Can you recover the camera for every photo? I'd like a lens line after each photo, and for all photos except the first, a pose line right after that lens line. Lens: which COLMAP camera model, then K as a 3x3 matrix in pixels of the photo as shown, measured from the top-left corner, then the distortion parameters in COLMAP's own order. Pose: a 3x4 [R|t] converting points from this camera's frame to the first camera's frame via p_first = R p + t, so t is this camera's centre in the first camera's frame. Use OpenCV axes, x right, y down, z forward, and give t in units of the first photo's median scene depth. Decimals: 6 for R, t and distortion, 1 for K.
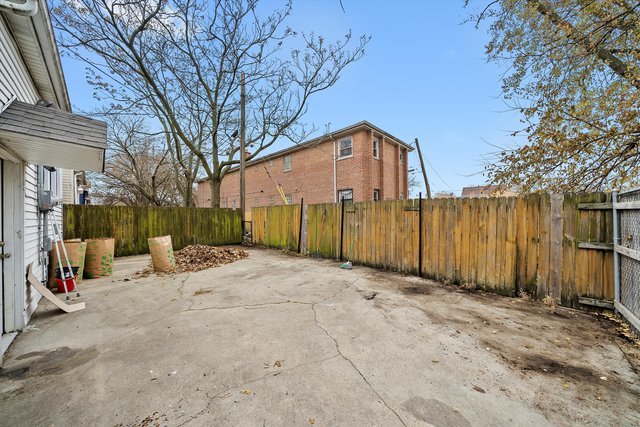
lens RADIAL K [[235.2, 0, 320.0], [0, 235.2, 213.5], [0, 0, 1]] dist [-0.001057, -0.000118]
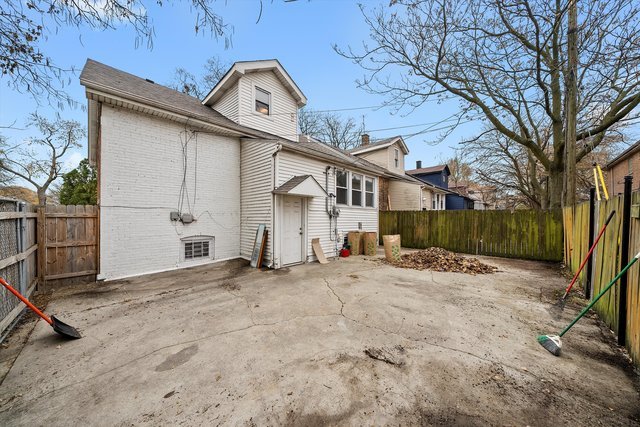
lens RADIAL K [[228.0, 0, 317.3], [0, 228.0, 212.4], [0, 0, 1]] dist [0.000134, -0.000031]
pose [[-0.075100, -0.008894, -0.997136, 0.987367], [0.007129, 0.999930, -0.009455, -0.032236], [0.997151, -0.007819, -0.075031, 1.040437]]
